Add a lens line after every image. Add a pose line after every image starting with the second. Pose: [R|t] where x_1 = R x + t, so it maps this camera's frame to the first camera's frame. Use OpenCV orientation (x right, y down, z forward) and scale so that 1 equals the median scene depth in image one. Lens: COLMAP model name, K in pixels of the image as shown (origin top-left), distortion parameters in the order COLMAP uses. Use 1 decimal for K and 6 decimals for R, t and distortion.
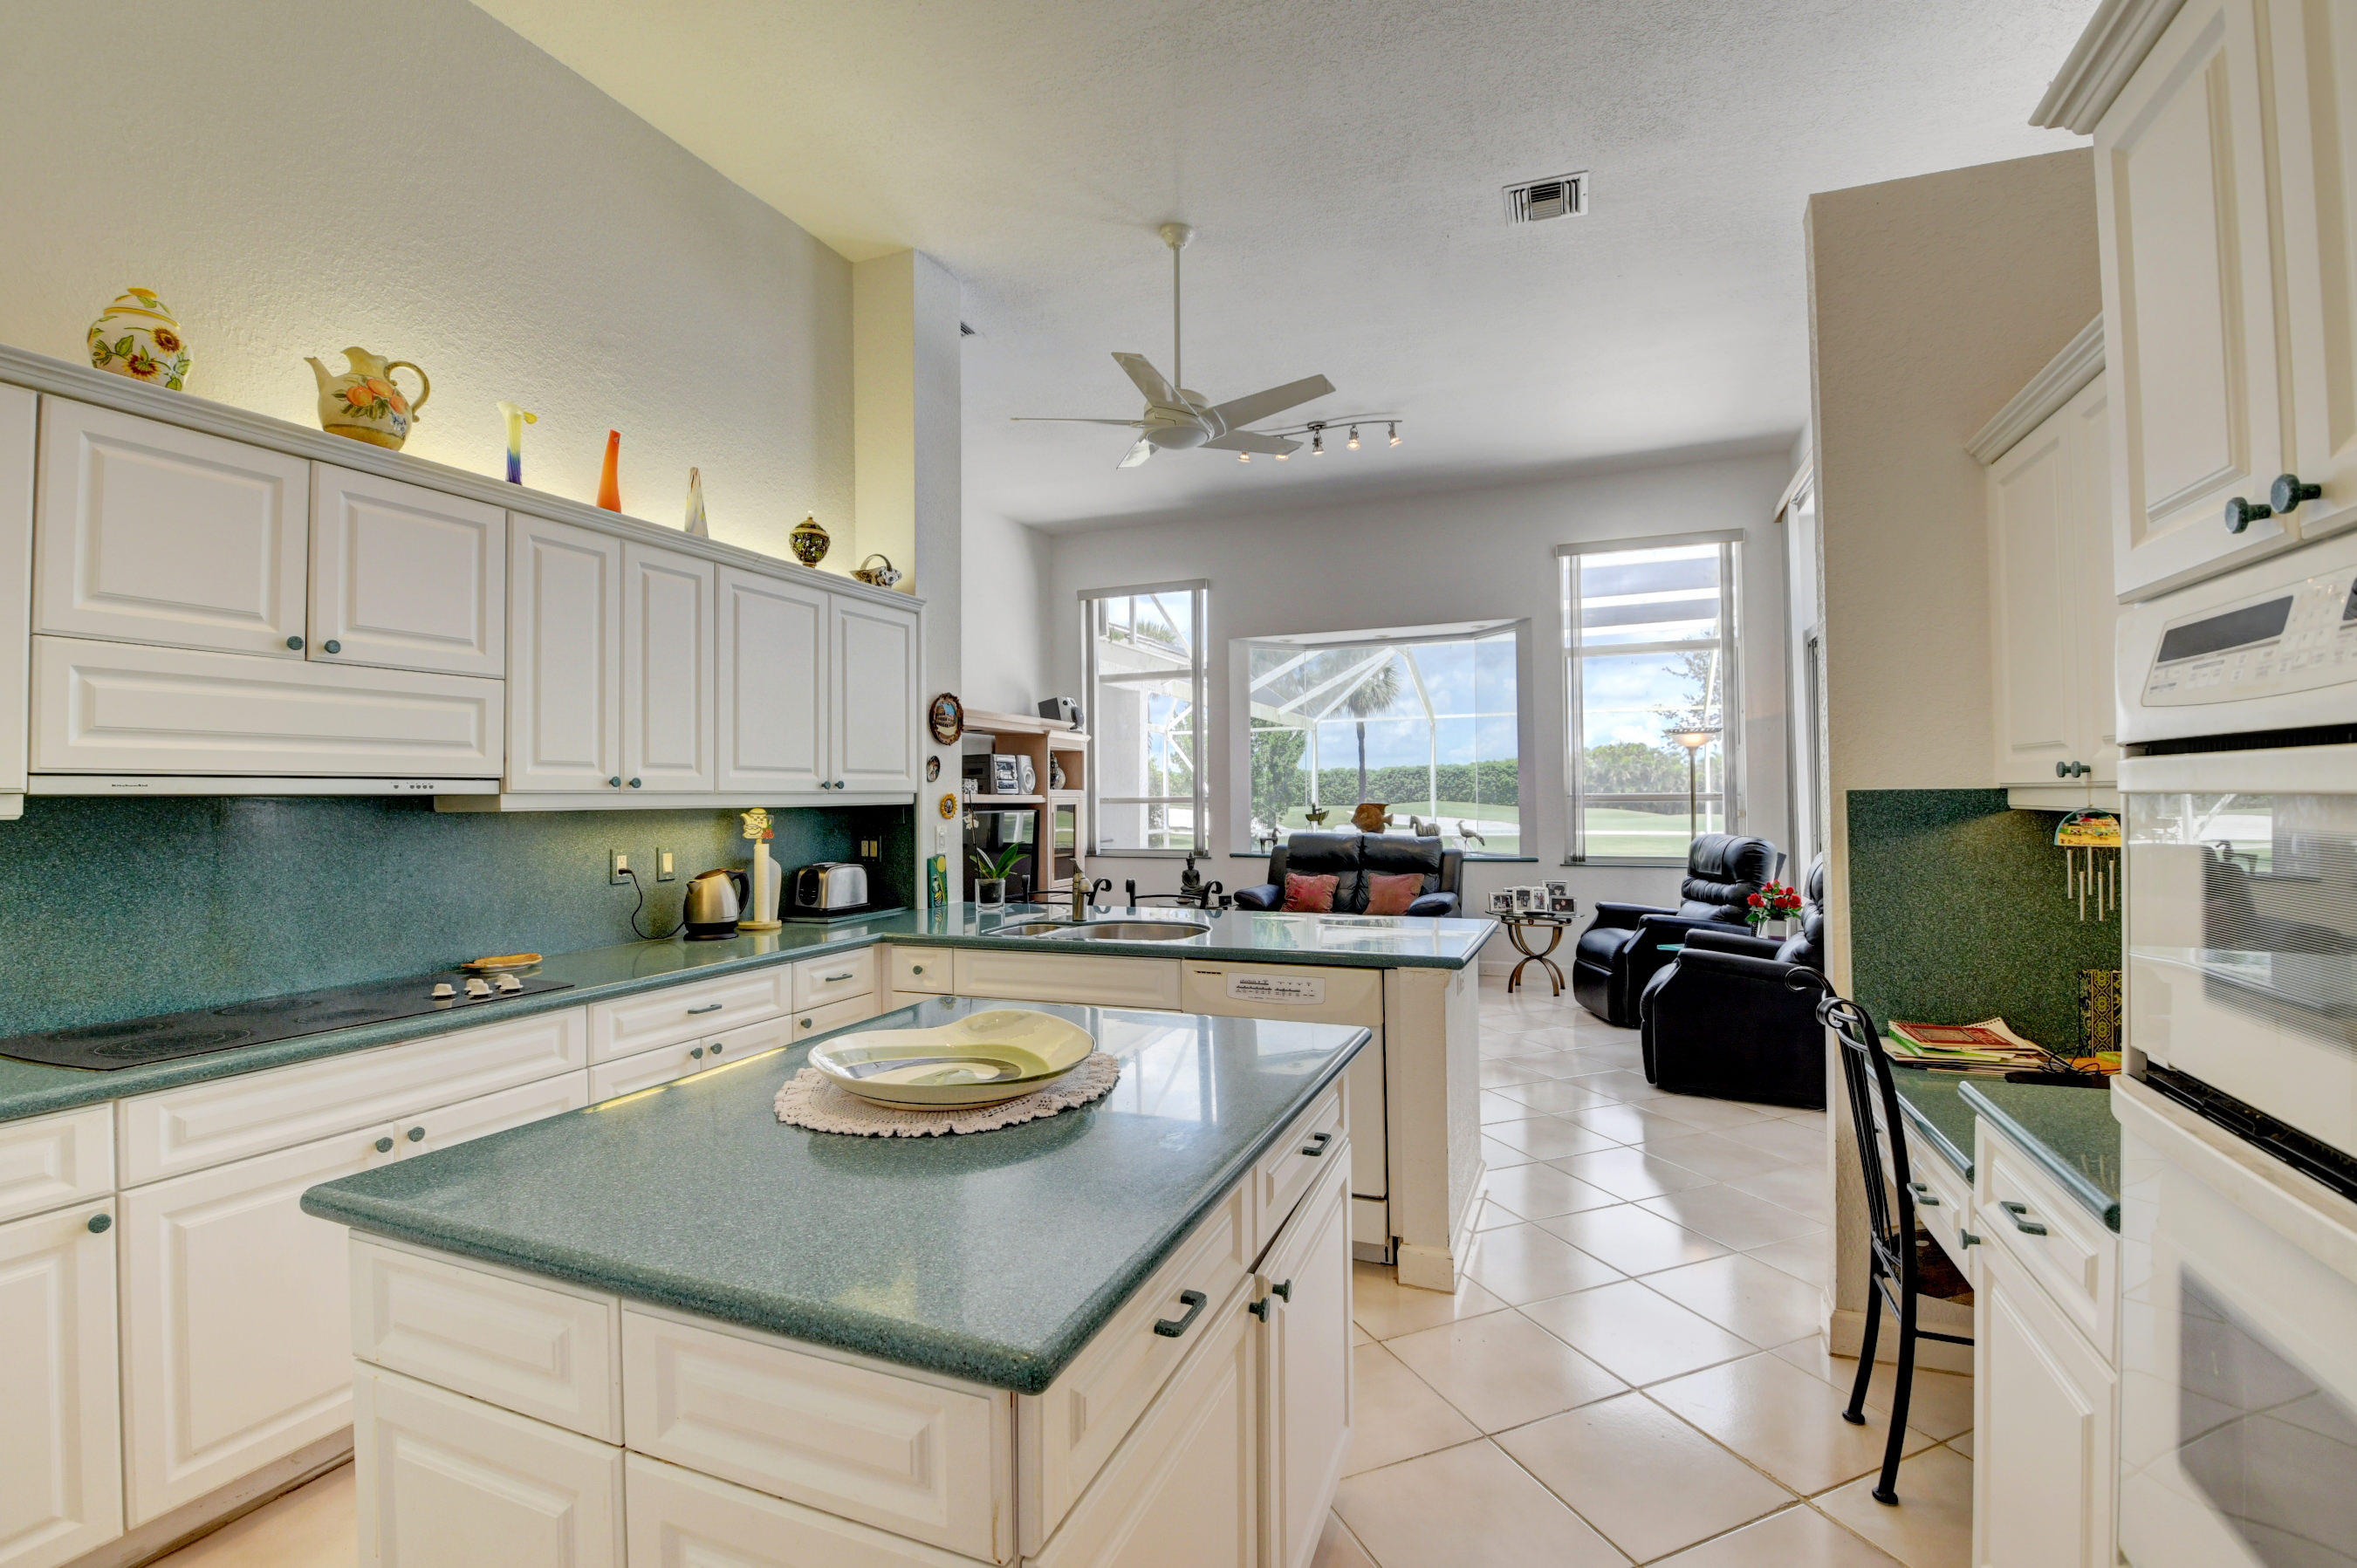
lens RADIAL K [[1048.8, 0, 1167.6], [0, 1048.8, 782.4], [0, 0, 1]] dist [-0.006521, -0.005107]
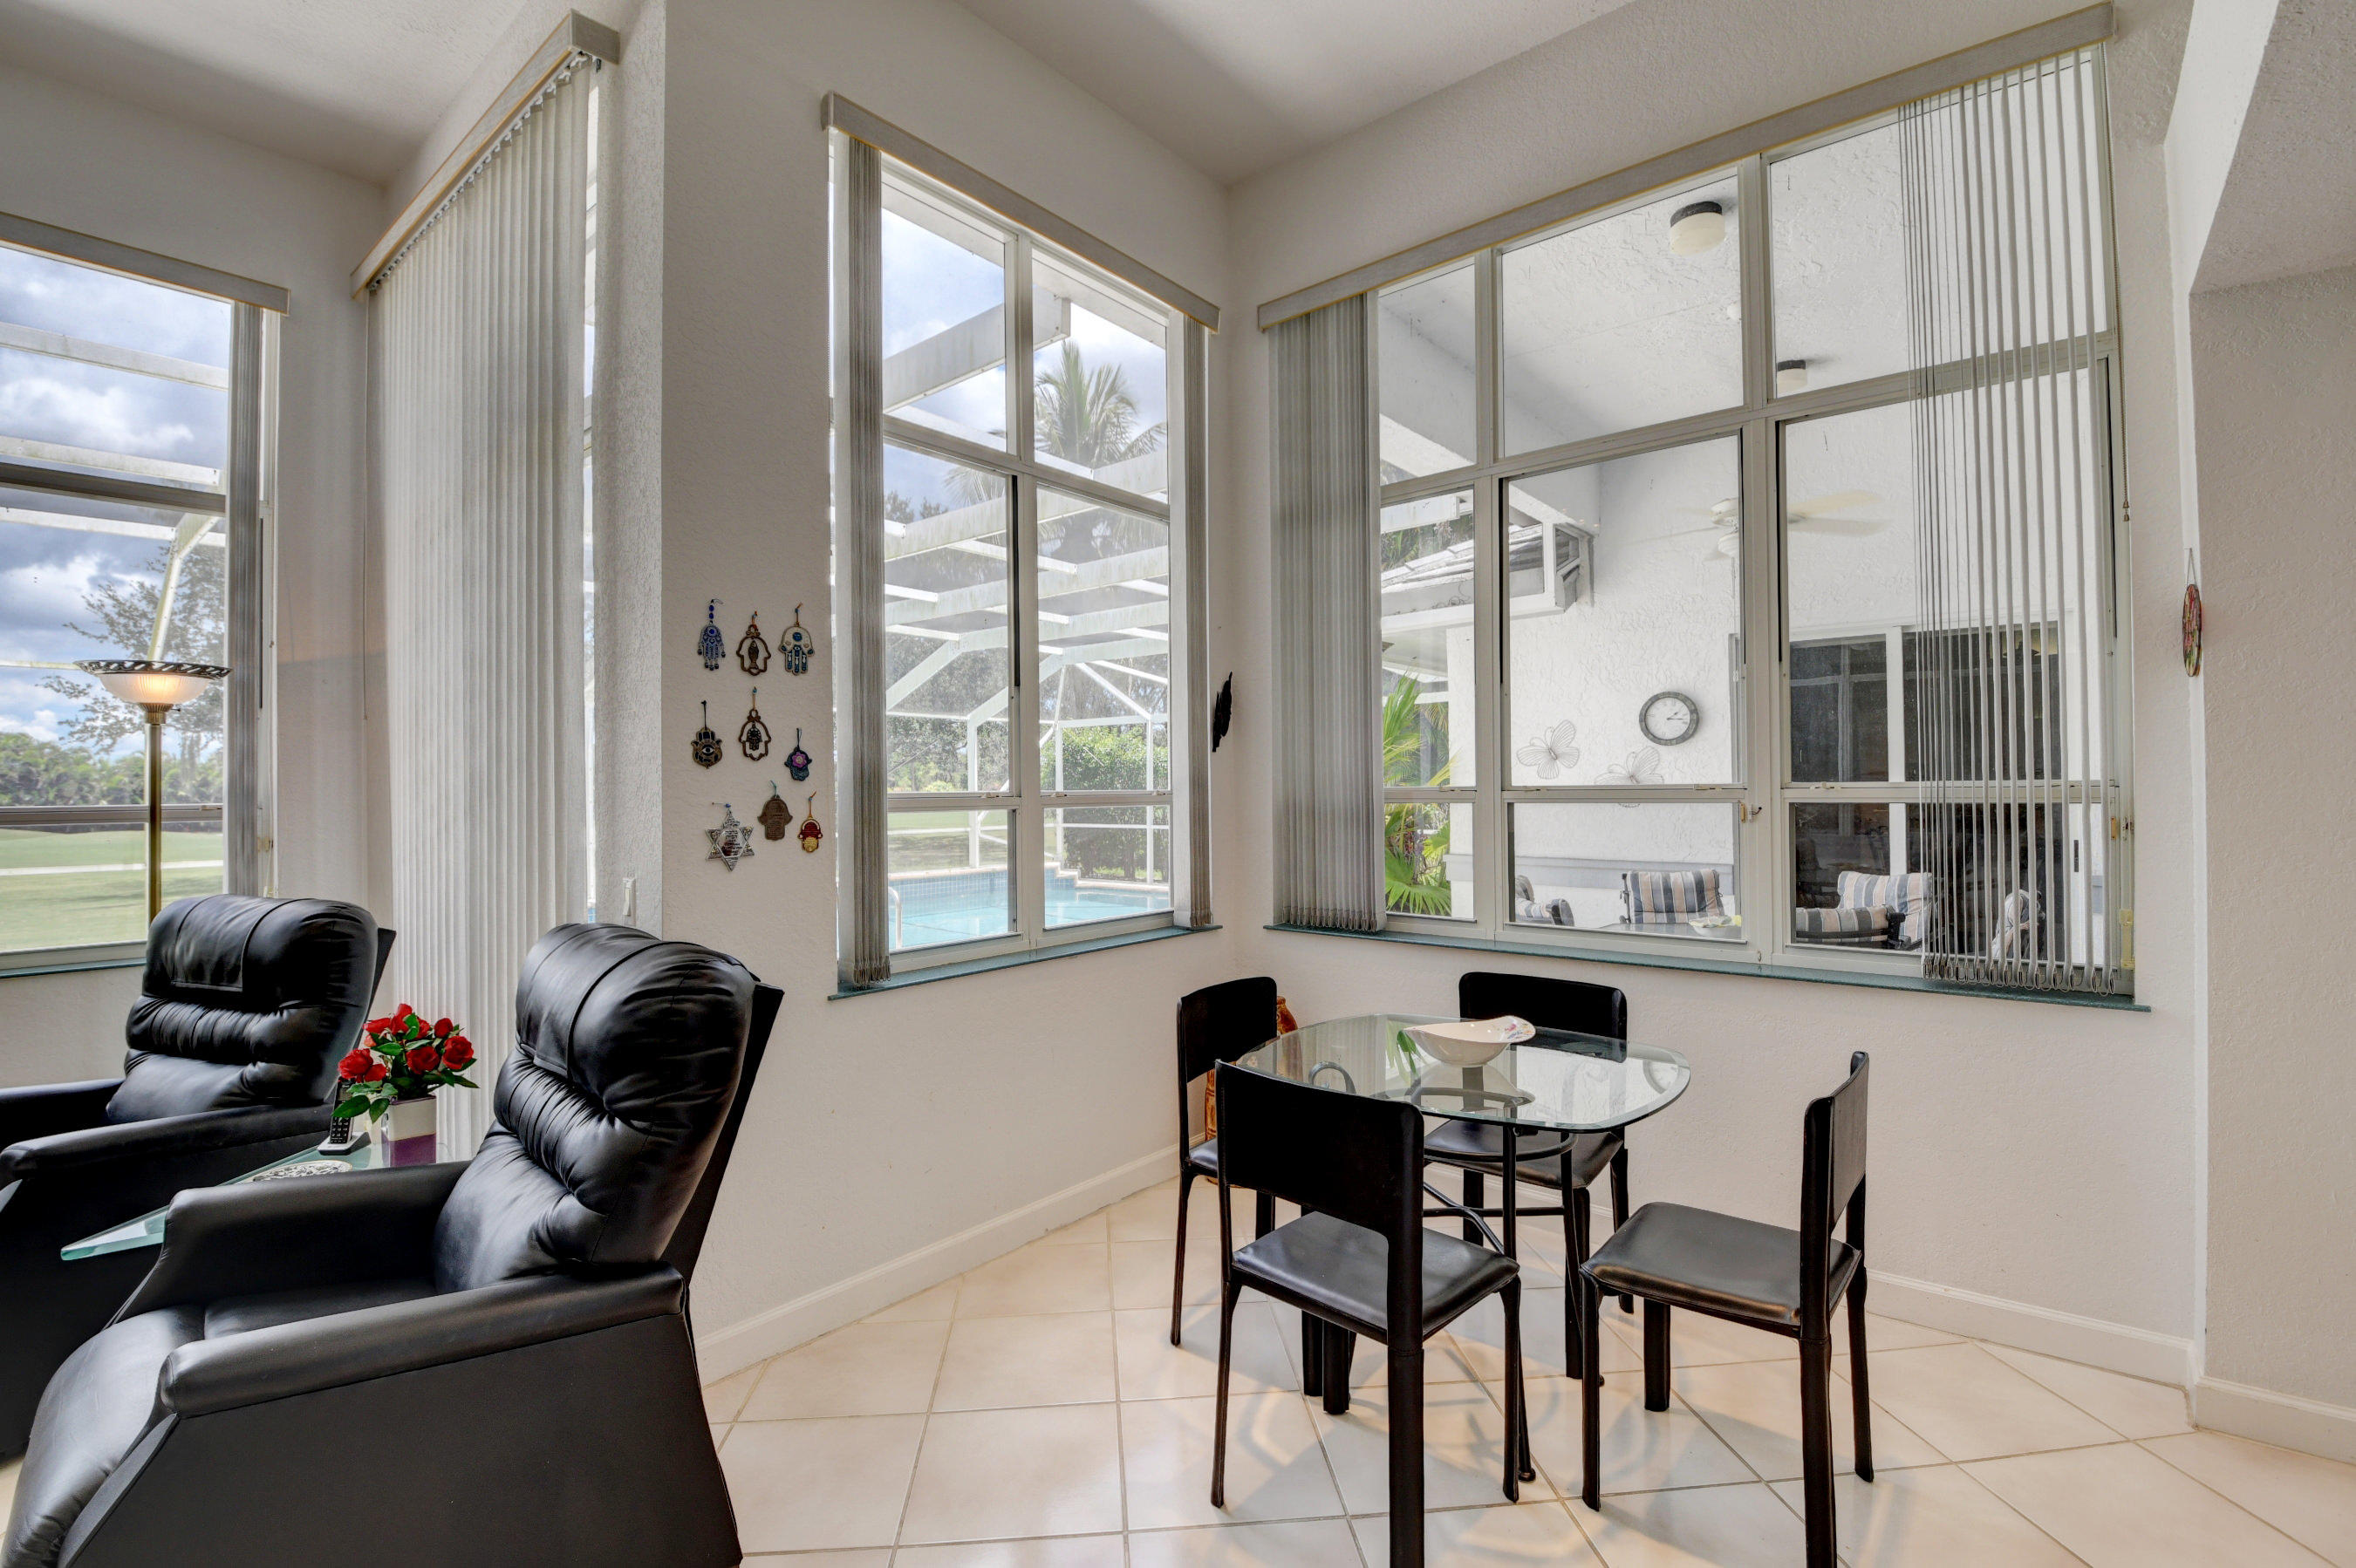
lens RADIAL K [[1048.3, 0, 1176.5], [0, 1048.3, 787.0], [0, 0, 1]] dist [-0.006521, -0.005107]
pose [[0.299217, 0.009125, 0.954141, 0.216675], [-0.005423, 0.999954, -0.007863, 0.002550], [-0.954170, -0.002822, 0.299253, 0.469345]]
